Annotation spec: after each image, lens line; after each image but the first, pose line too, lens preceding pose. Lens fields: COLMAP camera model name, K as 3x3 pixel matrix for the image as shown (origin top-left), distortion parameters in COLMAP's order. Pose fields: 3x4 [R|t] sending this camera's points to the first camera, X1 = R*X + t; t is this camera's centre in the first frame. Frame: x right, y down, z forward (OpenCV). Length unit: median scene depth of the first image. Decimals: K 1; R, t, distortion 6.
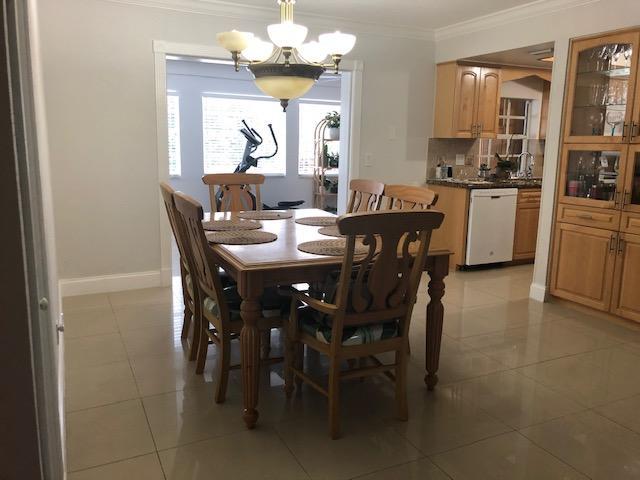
lens RADIAL K [[530.2, 0, 318.7], [0, 530.2, 237.2], [0, 0, 1]] dist [0.009507, -0.015413]
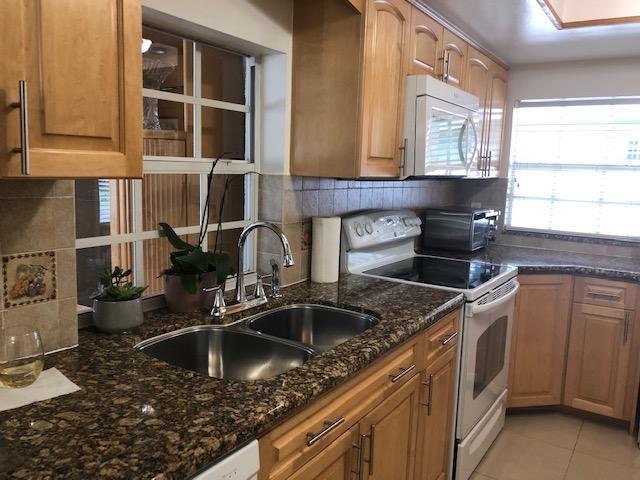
lens RADIAL K [[530.2, 0, 318.0], [0, 530.2, 243.9], [0, 0, 1]] dist [0.009507, -0.015413]
pose [[0.858288, -0.058192, 0.509858, 0.261270], [0.071863, 0.997389, -0.007138, -0.139908], [-0.508111, 0.042767, 0.860229, 0.717574]]
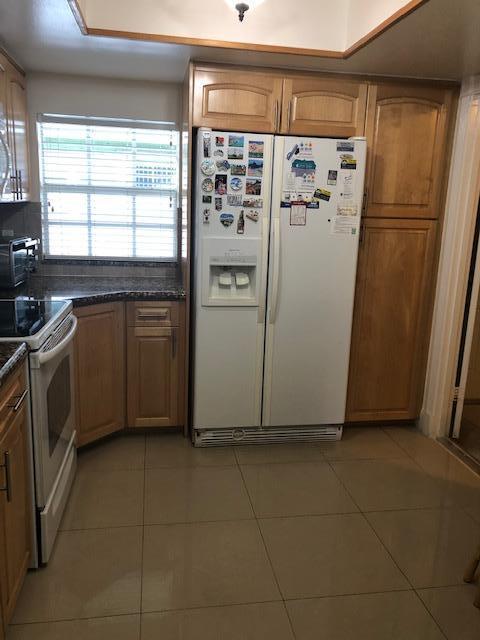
lens RADIAL K [[530.2, 0, 240.7], [0, 530.2, 320.1], [0, 0, 1]] dist [0.009507, -0.015413]
pose [[0.300304, -0.204967, 0.931561, 0.287295], [0.145240, 0.975077, 0.167720, -0.146816], [-0.942721, 0.084933, 0.322589, 0.765897]]
